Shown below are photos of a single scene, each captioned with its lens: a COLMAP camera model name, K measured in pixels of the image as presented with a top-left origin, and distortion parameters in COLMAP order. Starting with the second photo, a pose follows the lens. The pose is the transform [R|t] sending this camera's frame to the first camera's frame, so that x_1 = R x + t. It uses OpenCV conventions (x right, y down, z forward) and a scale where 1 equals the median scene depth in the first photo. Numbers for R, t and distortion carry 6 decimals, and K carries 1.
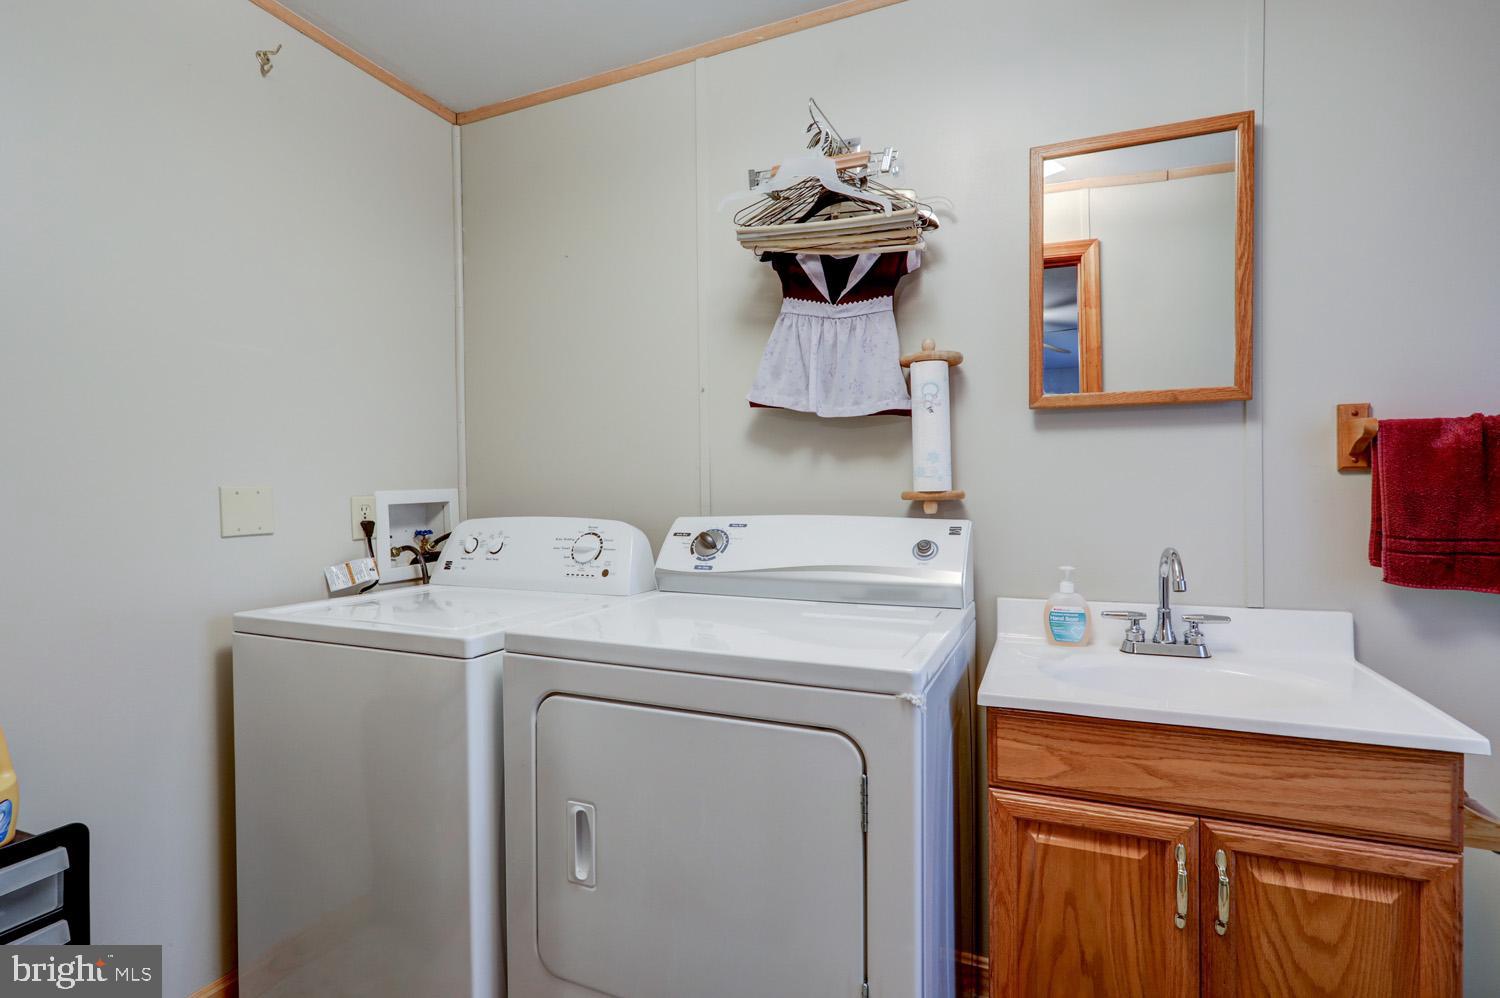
lens RADIAL K [[713.0, 0, 752.2], [0, 713.0, 499.1], [0, 0, 1]] dist [-0.004059, 0.001977]
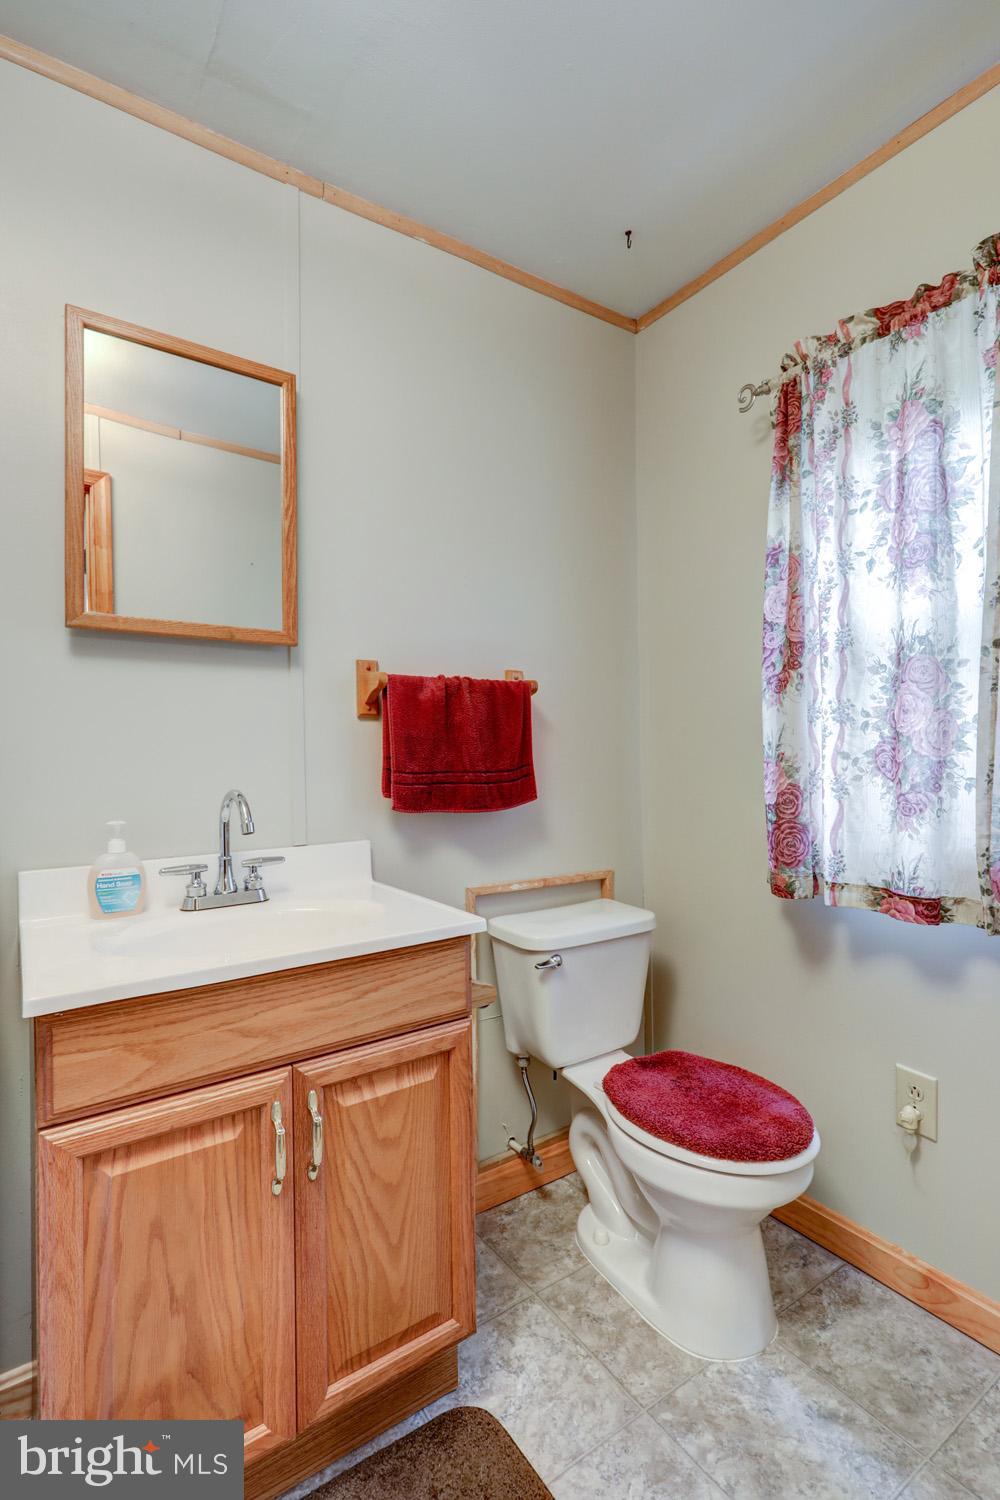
lens RADIAL K [[713.0, 0, 505.5], [0, 713.0, 745.1], [0, 0, 1]] dist [-0.004059, 0.001977]
pose [[0.537060, 0.012849, 0.843446, -0.021802], [0.022909, 0.999293, -0.029810, 0.057312], [-0.843233, 0.035332, 0.536386, 0.236385]]
